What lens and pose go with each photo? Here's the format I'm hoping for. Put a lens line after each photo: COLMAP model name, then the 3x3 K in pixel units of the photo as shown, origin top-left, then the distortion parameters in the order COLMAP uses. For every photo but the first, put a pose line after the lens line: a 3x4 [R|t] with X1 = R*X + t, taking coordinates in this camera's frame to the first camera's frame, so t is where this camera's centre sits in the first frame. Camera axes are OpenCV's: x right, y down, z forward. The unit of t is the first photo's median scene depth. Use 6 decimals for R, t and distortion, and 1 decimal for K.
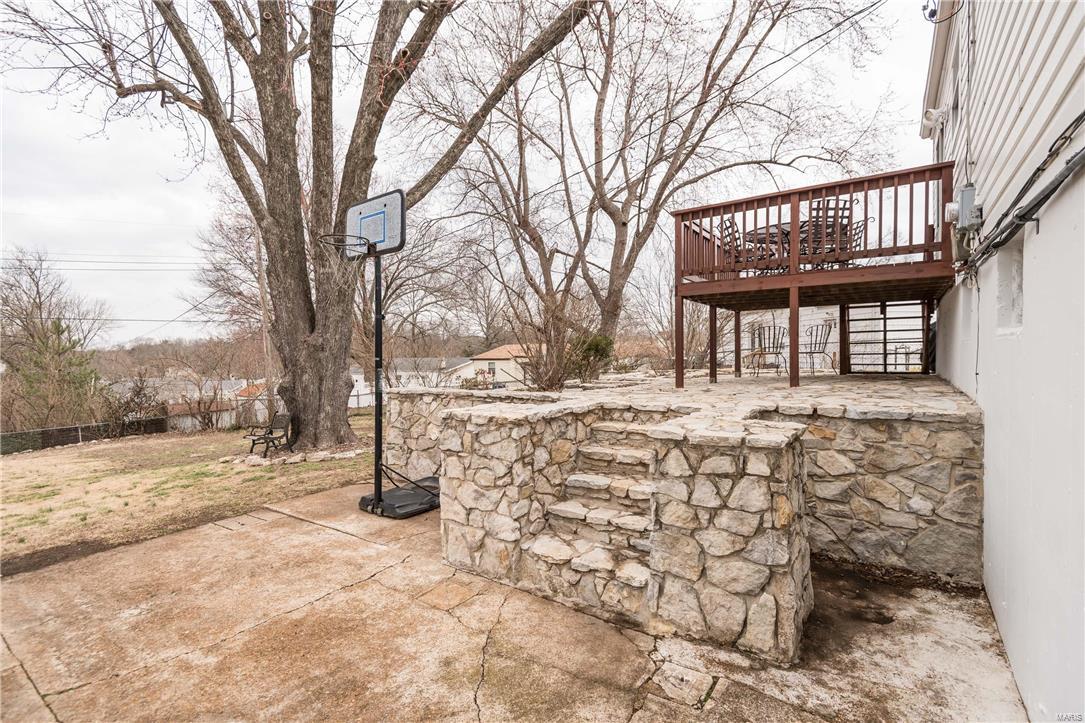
lens RADIAL K [[488.3, 0, 543.7], [0, 488.3, 353.7], [0, 0, 1]] dist [0.036478, -0.017350]
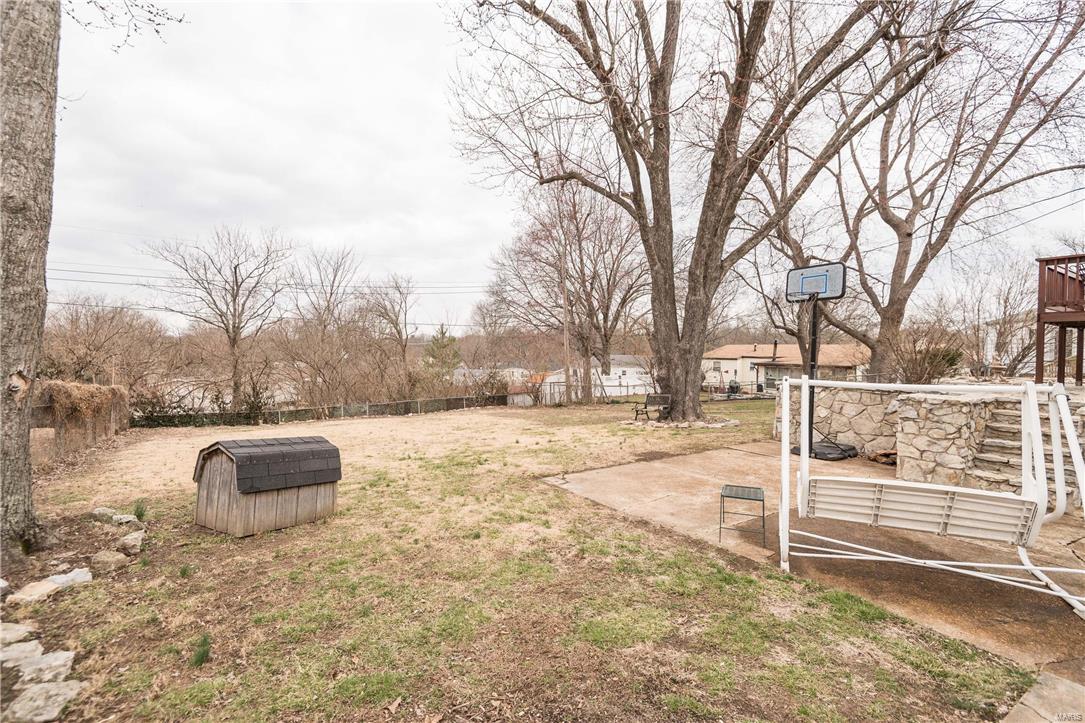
lens RADIAL K [[488.3, 0, 543.7], [0, 488.3, 353.7], [0, 0, 1]] dist [0.036478, -0.017350]
pose [[0.934917, 0.023611, -0.354079, -0.501000], [-0.020687, 0.999714, 0.012040, -0.019327], [0.354262, -0.003931, 0.935138, -0.730908]]
